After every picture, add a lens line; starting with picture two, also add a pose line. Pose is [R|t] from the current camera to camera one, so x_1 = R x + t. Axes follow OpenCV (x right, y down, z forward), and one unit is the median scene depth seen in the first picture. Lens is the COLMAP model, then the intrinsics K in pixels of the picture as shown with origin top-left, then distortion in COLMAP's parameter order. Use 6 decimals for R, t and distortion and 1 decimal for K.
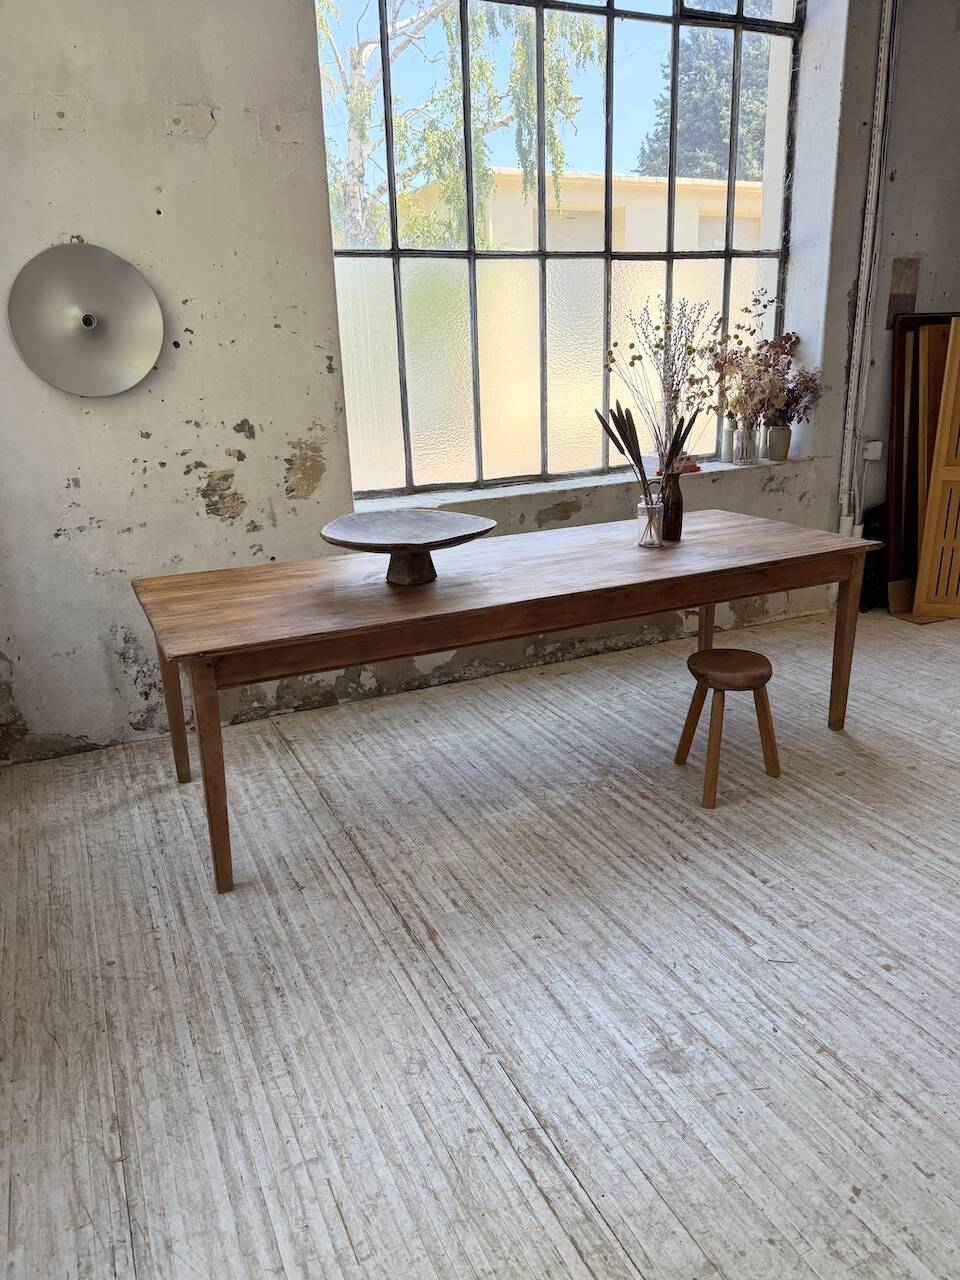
lens RADIAL K [[894.4, 0, 477.3], [0, 894.4, 645.7], [0, 0, 1]] dist [0.085442, -0.133405]
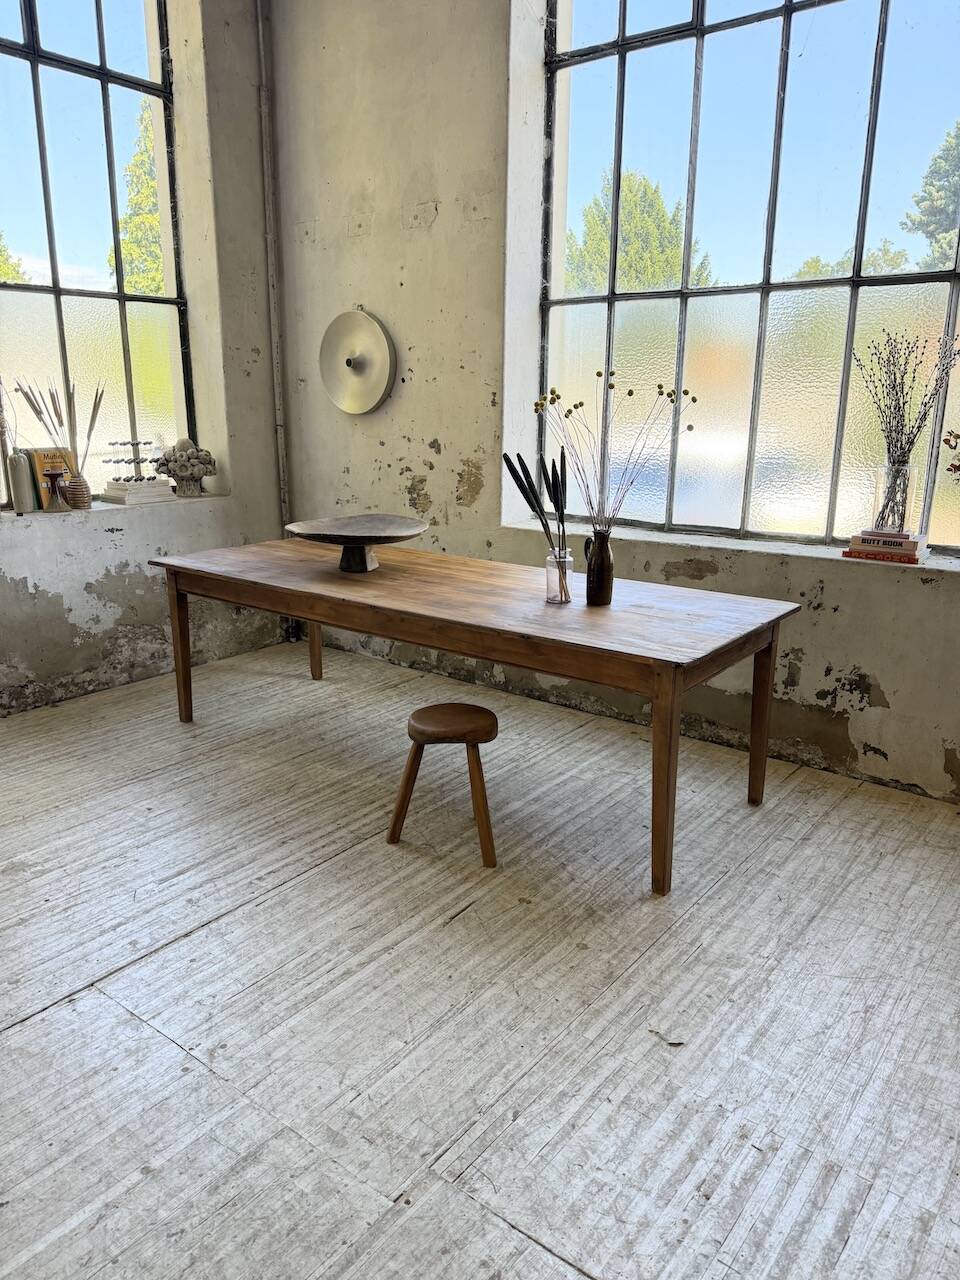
lens RADIAL K [[899.5, 0, 478.9], [0, 899.5, 639.6], [0, 0, 1]] dist [0.058068, -0.095782]
pose [[0.452381, 0.266531, -0.851066, 1.002566], [-0.293442, 0.945644, 0.140173, -0.187796], [0.842166, 0.186327, 0.506003, 0.483361]]
